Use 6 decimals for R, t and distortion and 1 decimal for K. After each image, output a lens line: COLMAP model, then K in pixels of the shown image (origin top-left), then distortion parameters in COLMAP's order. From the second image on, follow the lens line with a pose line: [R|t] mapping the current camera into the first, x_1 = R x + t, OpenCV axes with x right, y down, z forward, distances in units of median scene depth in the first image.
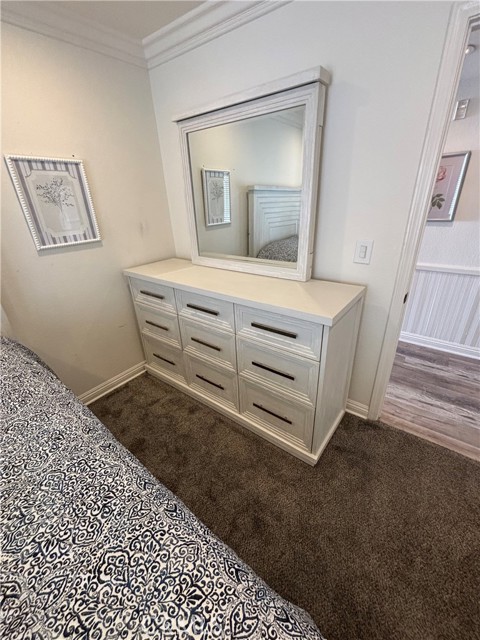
lens RADIAL K [[264.4, 0, 250.1], [0, 264.4, 320.8], [0, 0, 1]] dist [-0.003621, -0.000455]
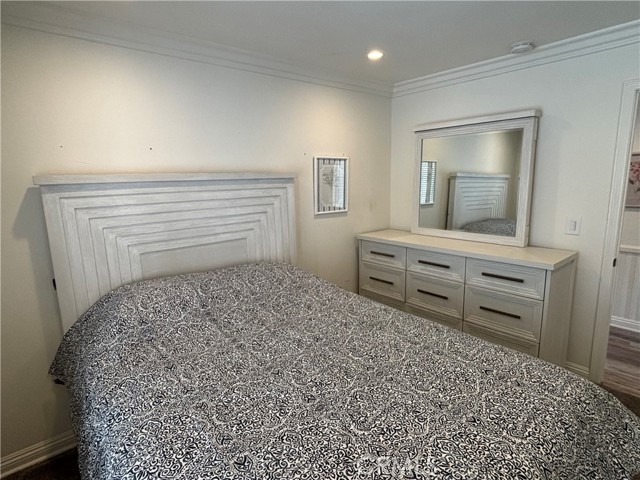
lens RADIAL K [[336.5, 0, 320.0], [0, 336.5, 240.0], [0, 0, 1]] dist [0.001027, -0.064997]
pose [[0.969493, 0.052516, -0.239428, -0.309191], [-0.113500, 0.961935, -0.248593, 0.287296], [0.217259, 0.268185, 0.938550, -0.612370]]
